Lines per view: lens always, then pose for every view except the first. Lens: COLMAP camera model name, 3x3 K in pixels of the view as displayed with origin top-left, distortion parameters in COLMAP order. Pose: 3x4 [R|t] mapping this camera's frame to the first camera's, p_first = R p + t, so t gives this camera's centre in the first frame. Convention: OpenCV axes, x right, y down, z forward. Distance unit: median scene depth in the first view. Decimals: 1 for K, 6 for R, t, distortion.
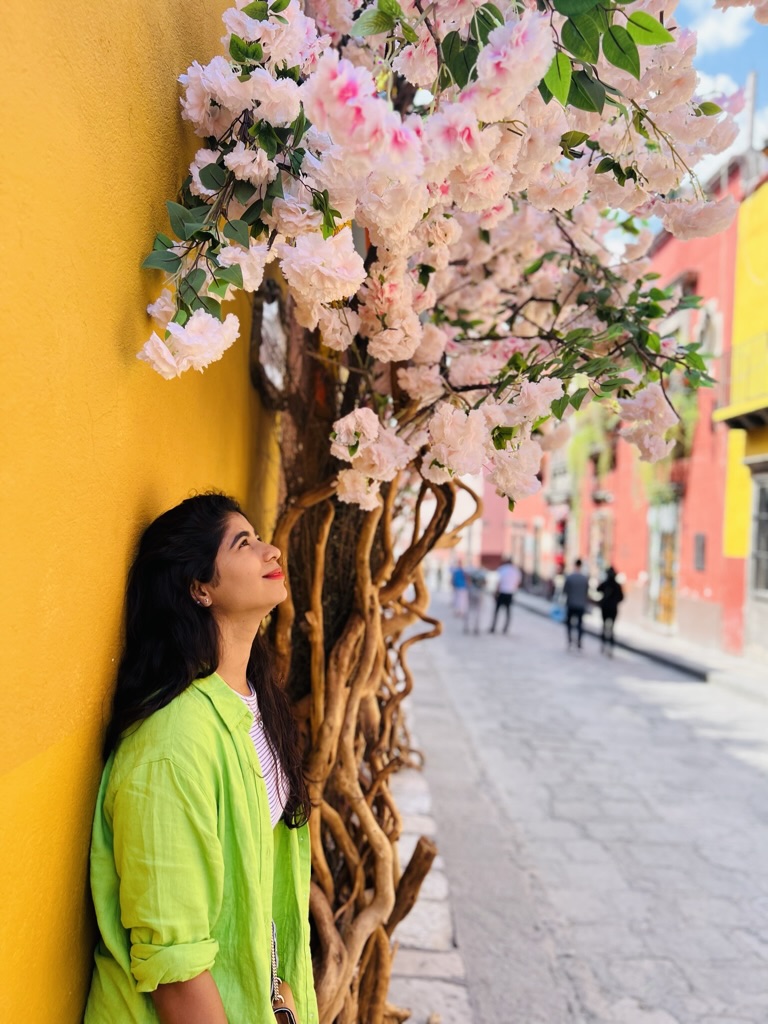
lens RADIAL K [[777.9, 0, 384.0], [0, 777.9, 512.0], [0, 0, 1]] dist [0.048170, -0.001861]
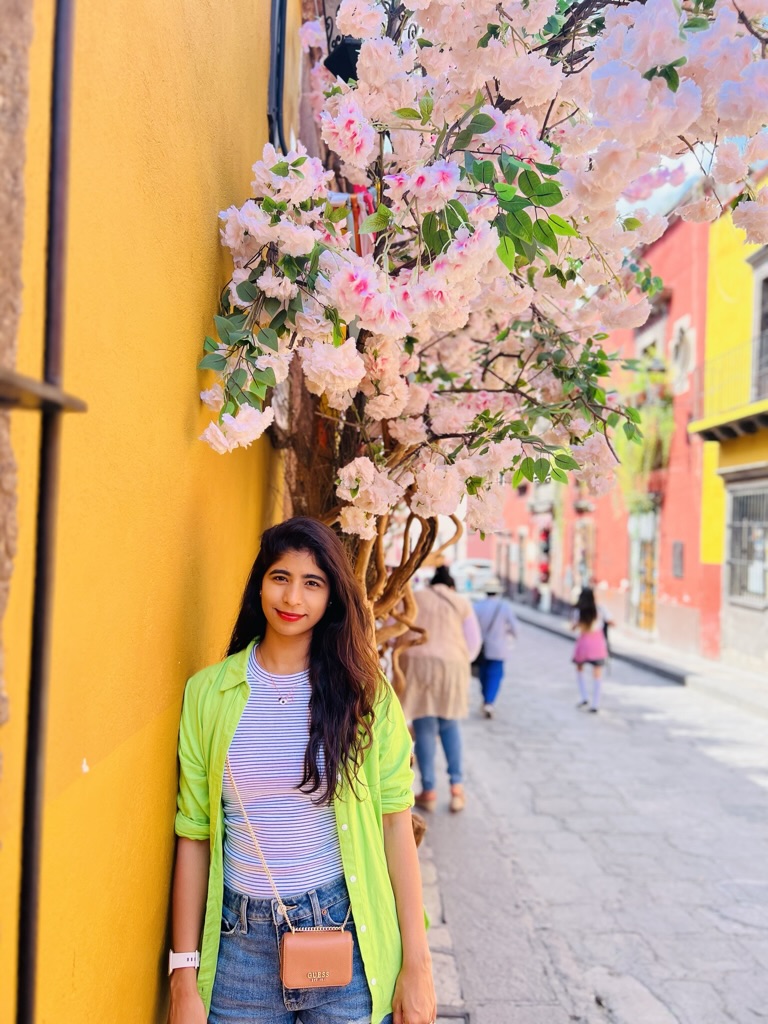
lens RADIAL K [[777.9, 0, 384.0], [0, 777.9, 512.0], [0, 0, 1]] dist [0.048170, -0.001861]
pose [[0.999775, -0.011865, 0.017560, -0.008084], [0.012076, 0.999856, -0.011961, -0.019651], [-0.017416, 0.012170, 0.999774, -0.135536]]
